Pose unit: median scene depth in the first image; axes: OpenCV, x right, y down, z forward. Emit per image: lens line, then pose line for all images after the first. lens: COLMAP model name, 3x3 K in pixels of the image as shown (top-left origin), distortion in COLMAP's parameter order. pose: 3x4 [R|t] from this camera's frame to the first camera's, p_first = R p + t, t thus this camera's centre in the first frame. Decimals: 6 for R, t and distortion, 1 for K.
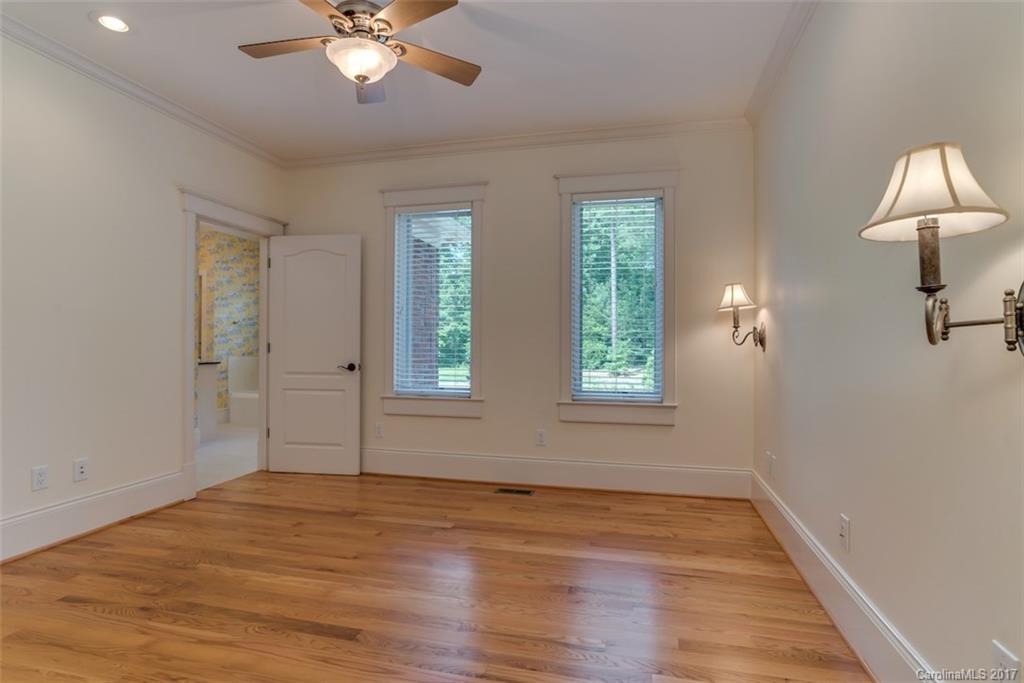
lens RADIAL K [[525.0, 0, 512.0], [0, 525.0, 341.5], [0, 0, 1]] dist [-0.002643, -0.000477]
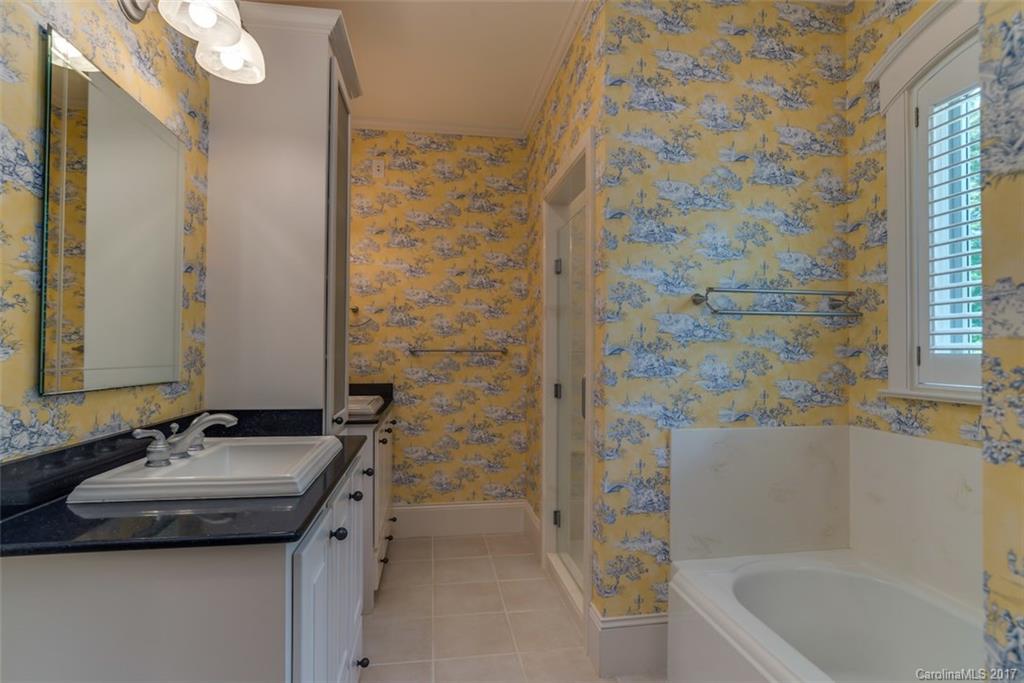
lens RADIAL K [[525.0, 0, 512.0], [0, 525.0, 341.5], [0, 0, 1]] dist [-0.002643, -0.000477]
pose [[0.387354, -0.020419, -0.921705, -0.323097], [0.004784, 0.999786, -0.020139, -0.009606], [0.921919, 0.003391, 0.387369, 0.822056]]
